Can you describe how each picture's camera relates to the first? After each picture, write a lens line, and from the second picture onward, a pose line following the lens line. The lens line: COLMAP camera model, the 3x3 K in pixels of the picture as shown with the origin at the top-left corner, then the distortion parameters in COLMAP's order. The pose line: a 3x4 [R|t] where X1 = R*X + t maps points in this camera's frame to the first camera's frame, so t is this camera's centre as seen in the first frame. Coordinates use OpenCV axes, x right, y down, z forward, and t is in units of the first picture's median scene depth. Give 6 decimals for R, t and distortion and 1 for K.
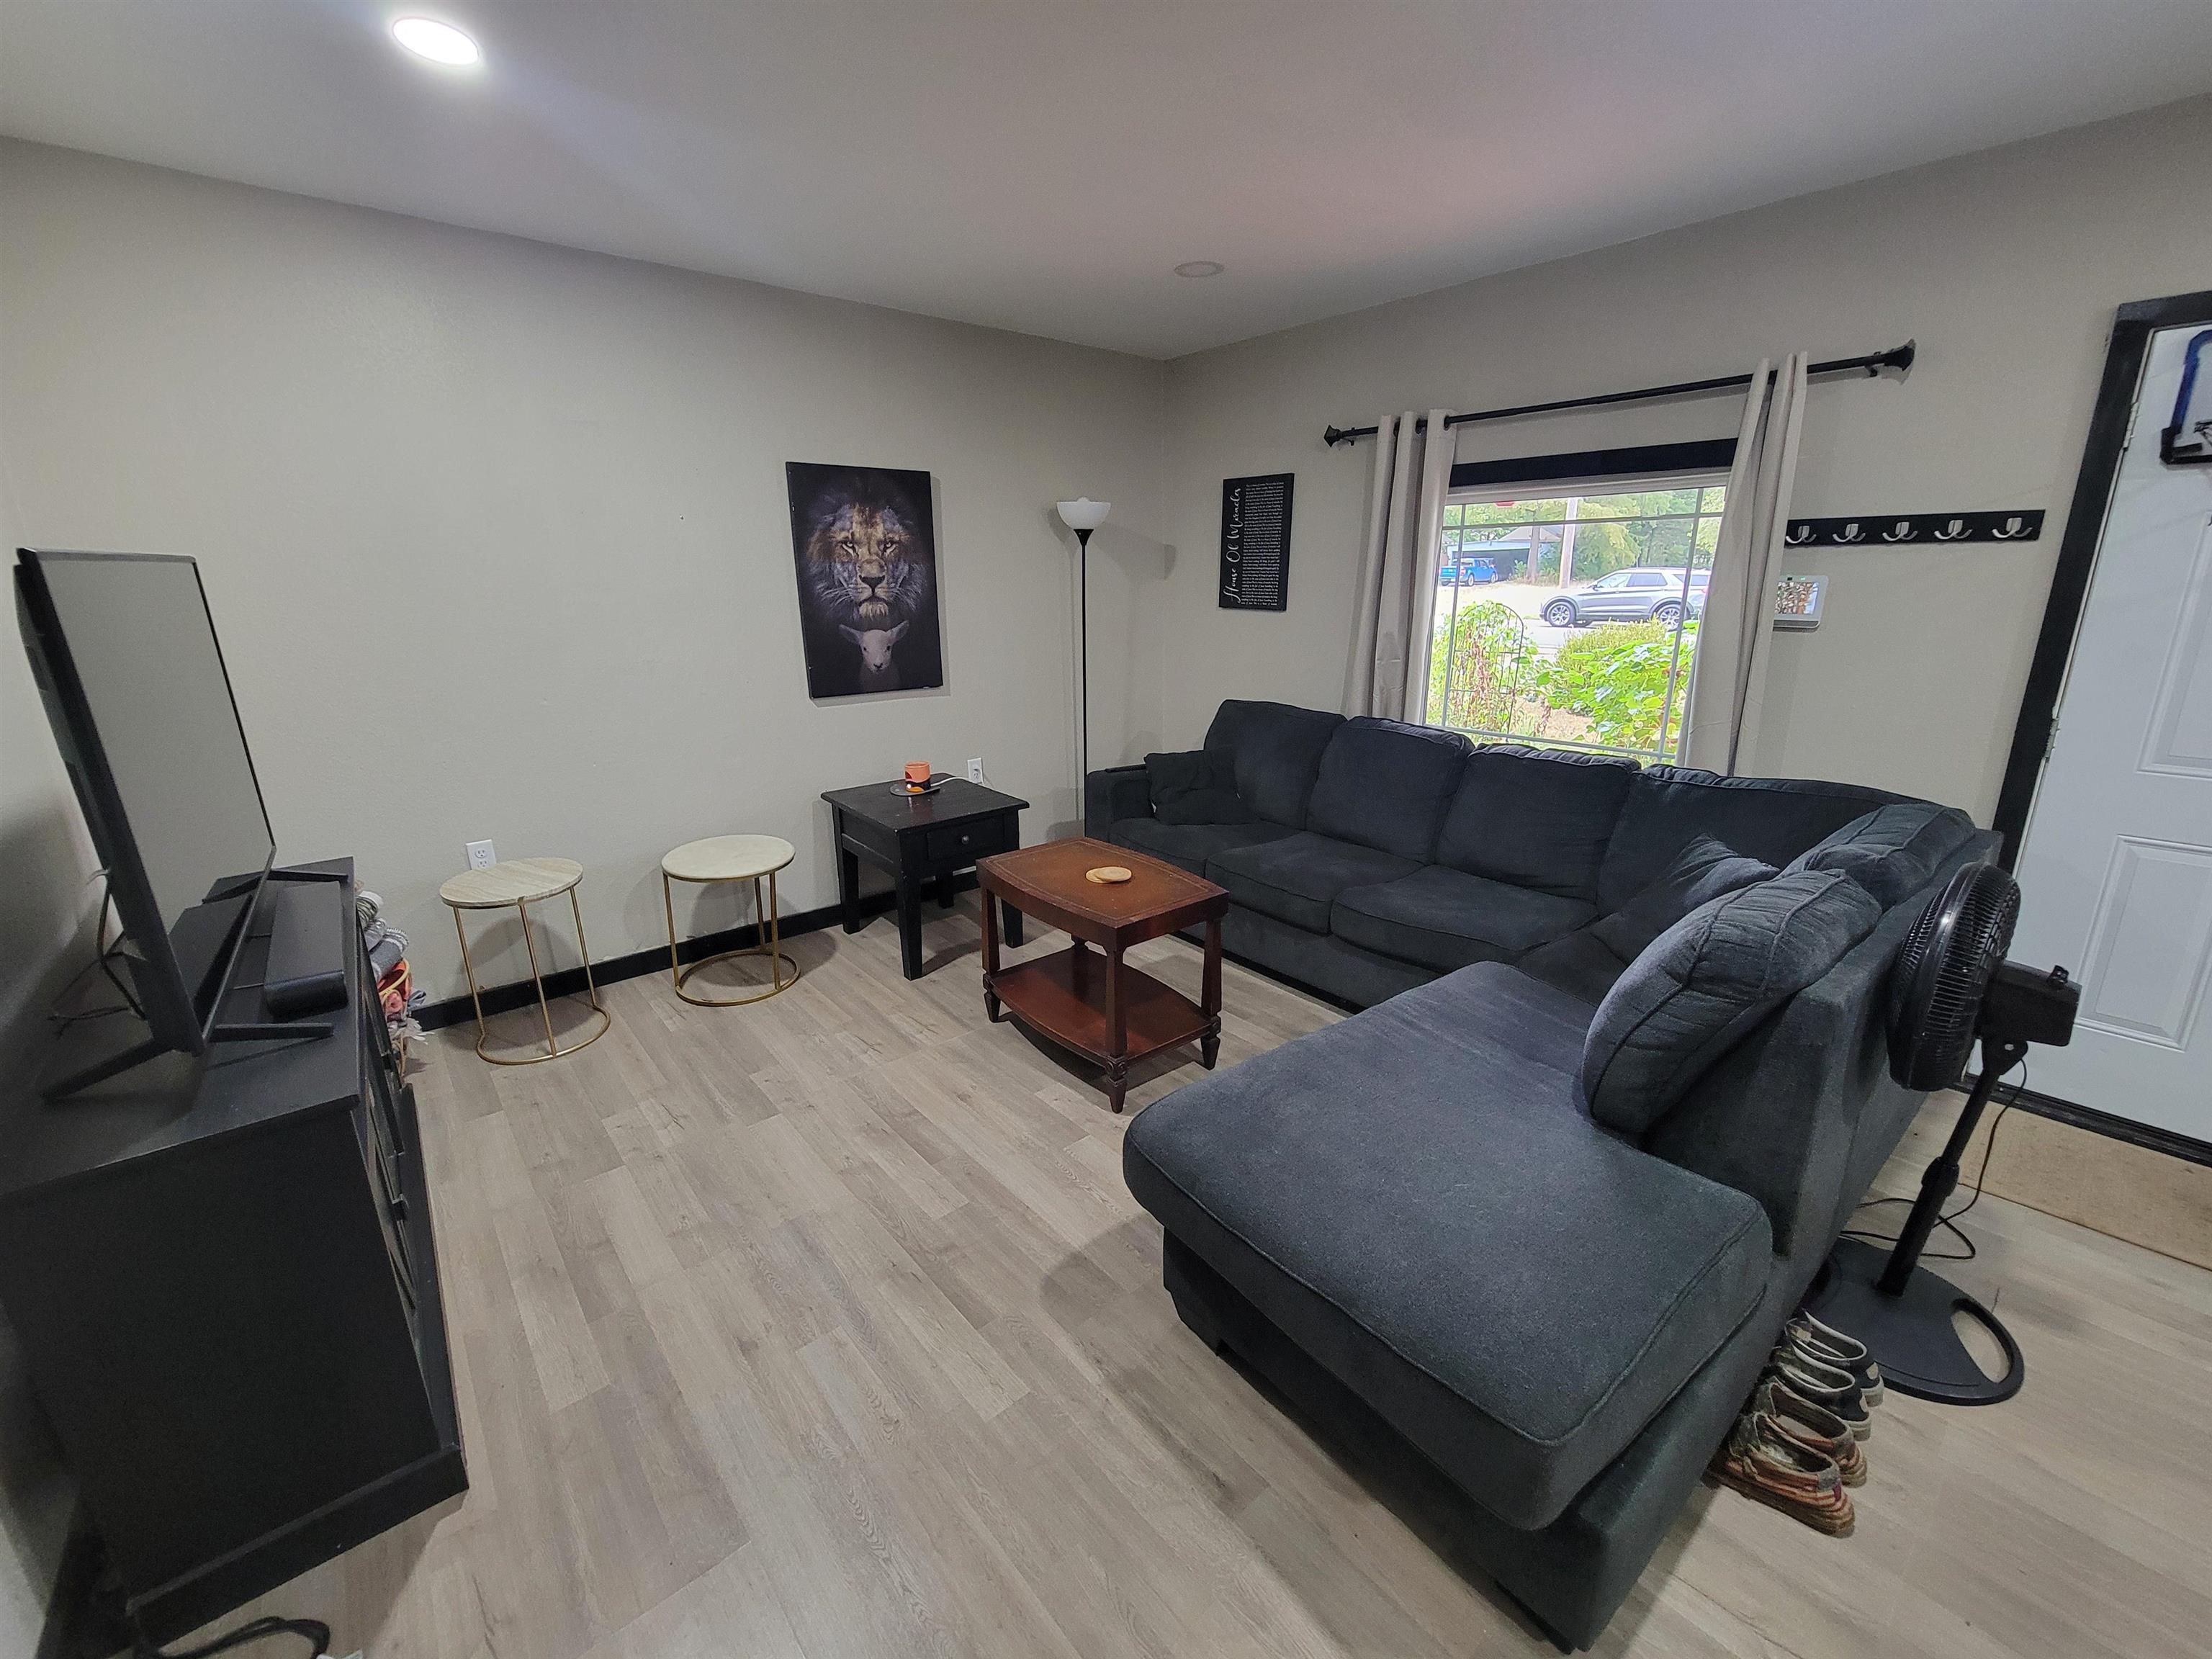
lens RADIAL K [[908.1, 0, 1098.1], [0, 908.1, 819.4], [0, 0, 1]] dist [-0.000308, 0.000820]
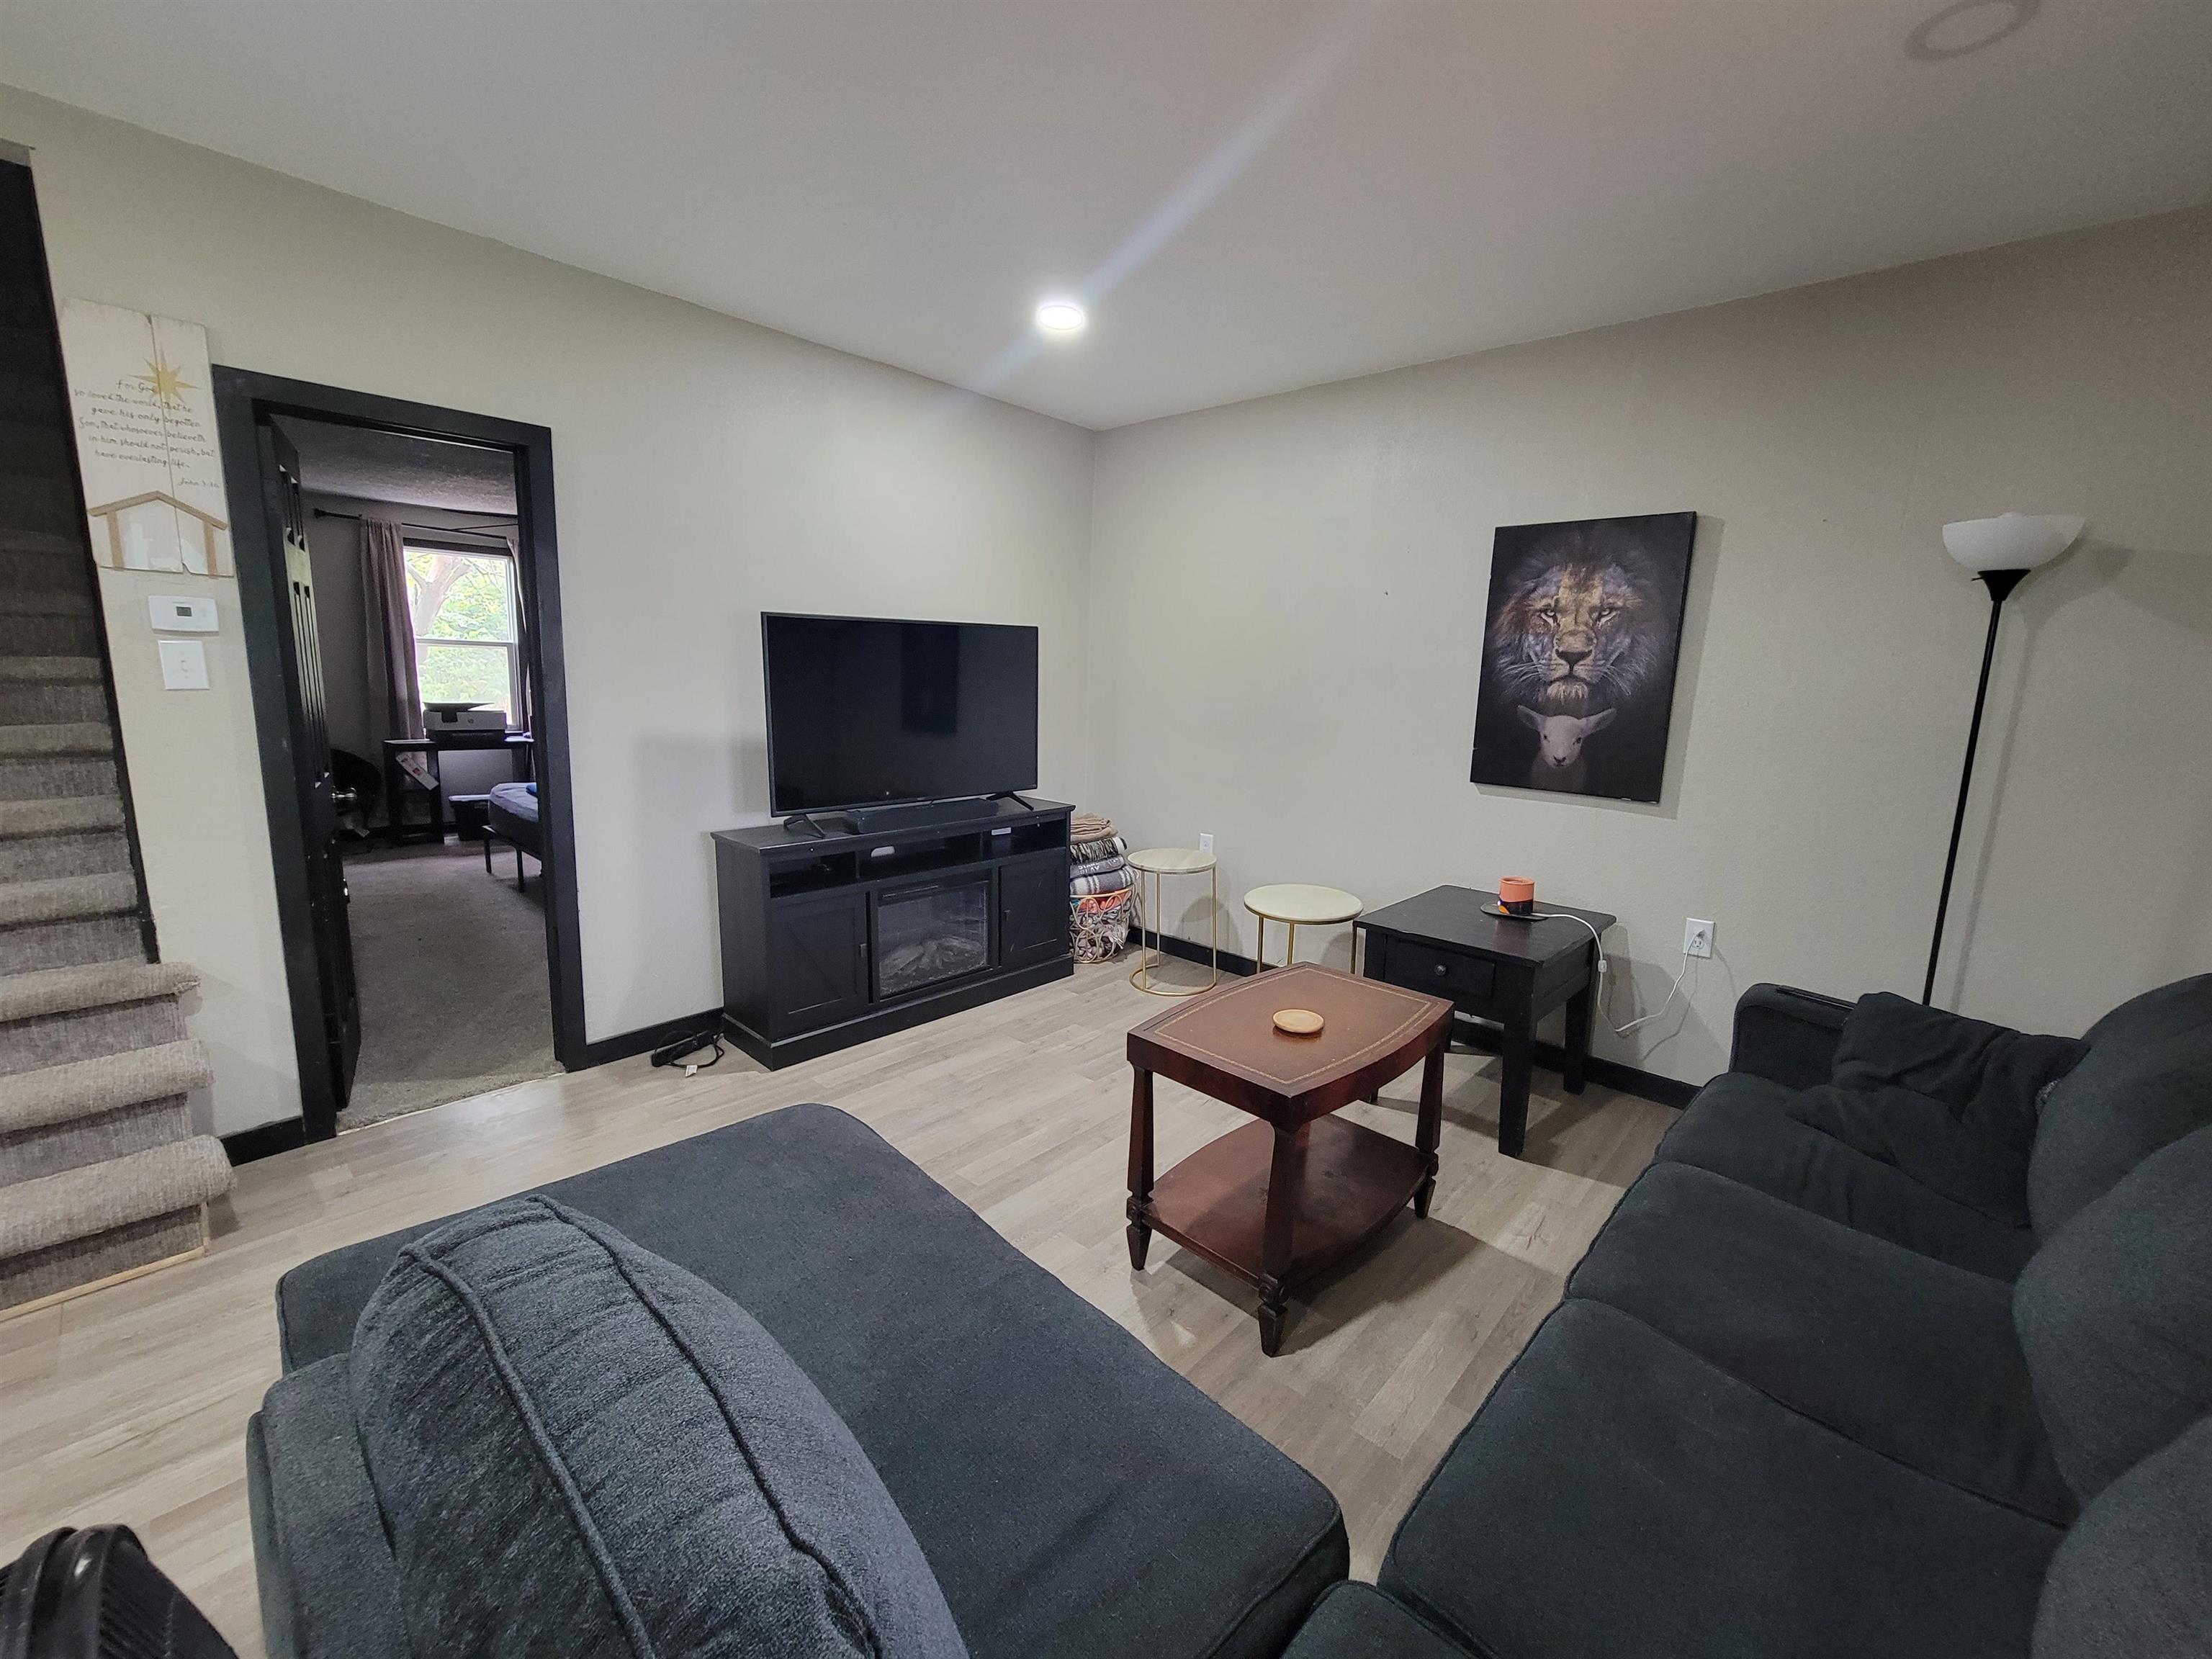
lens RADIAL K [[908.1, 0, 1098.1], [0, 908.1, 819.4], [0, 0, 1]] dist [-0.000308, 0.000820]
pose [[0.120172, 0.179832, -0.976329, 0.522175], [-0.290180, 0.946869, 0.138688, -0.114934], [0.949397, 0.266645, 0.165971, 0.504693]]
